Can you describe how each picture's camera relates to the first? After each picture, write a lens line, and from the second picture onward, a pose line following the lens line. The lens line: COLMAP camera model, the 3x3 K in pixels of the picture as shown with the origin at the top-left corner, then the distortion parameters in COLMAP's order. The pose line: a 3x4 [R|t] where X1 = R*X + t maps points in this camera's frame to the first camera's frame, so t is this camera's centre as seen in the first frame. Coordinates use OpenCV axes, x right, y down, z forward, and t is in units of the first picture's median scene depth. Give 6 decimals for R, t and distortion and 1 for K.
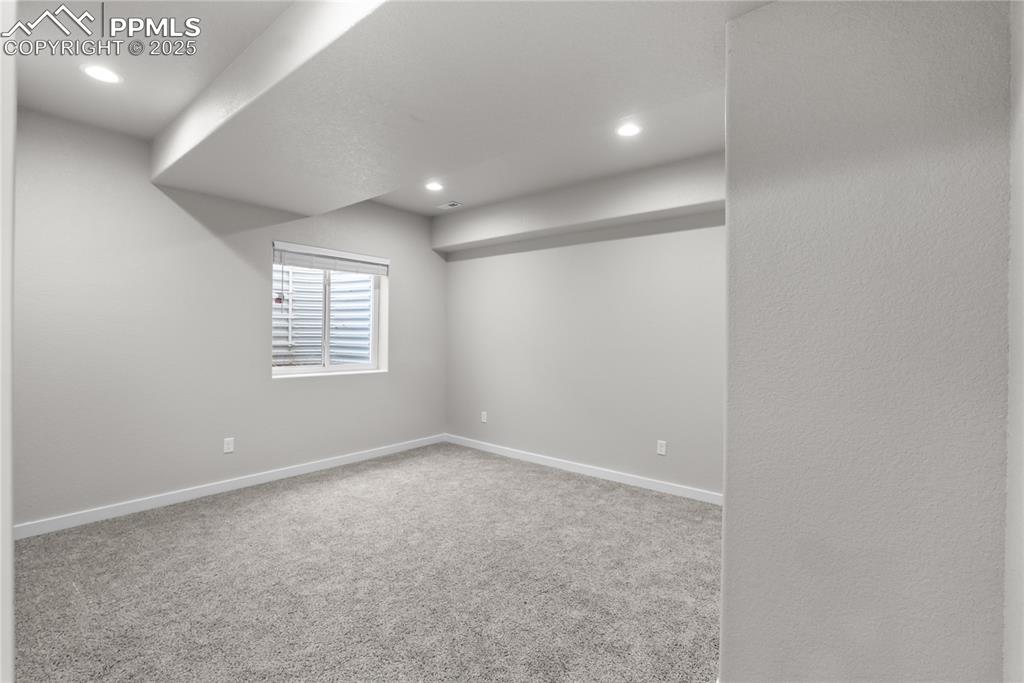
lens RADIAL K [[459.2, 0, 507.0], [0, 459.2, 335.8], [0, 0, 1]] dist [-0.002415, 0.000035]
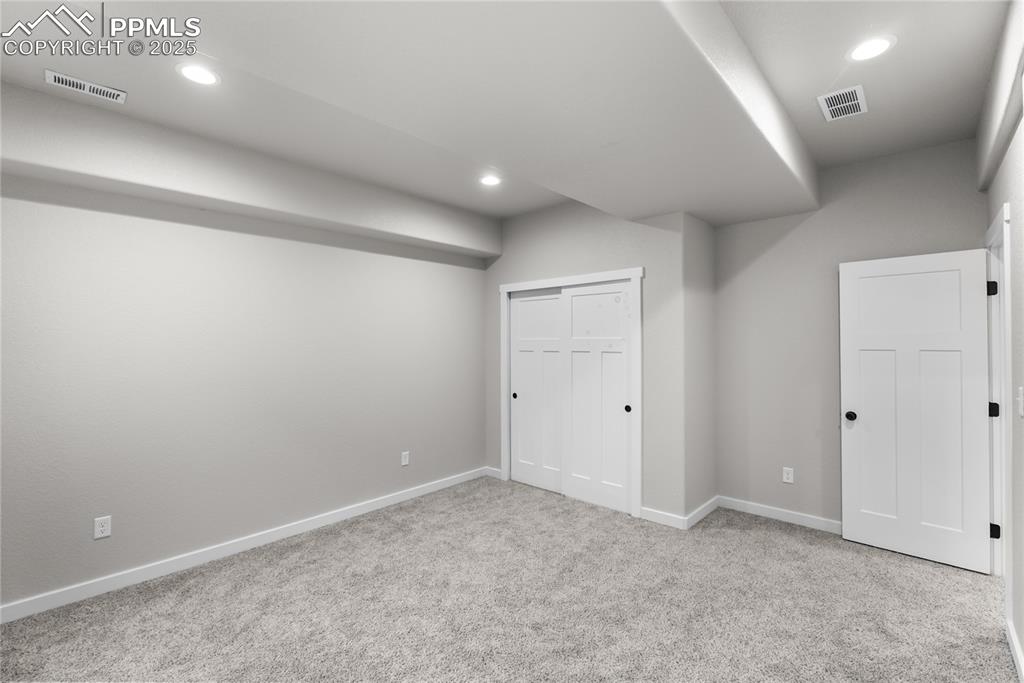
lens RADIAL K [[459.2, 0, 507.8], [0, 459.2, 341.3], [0, 0, 1]] dist [-0.002415, 0.000035]
pose [[0.059641, -0.010009, 0.998170, -0.701985], [0.021030, 0.999740, 0.008768, -0.030346], [-0.997998, 0.020469, 0.059836, 0.695170]]
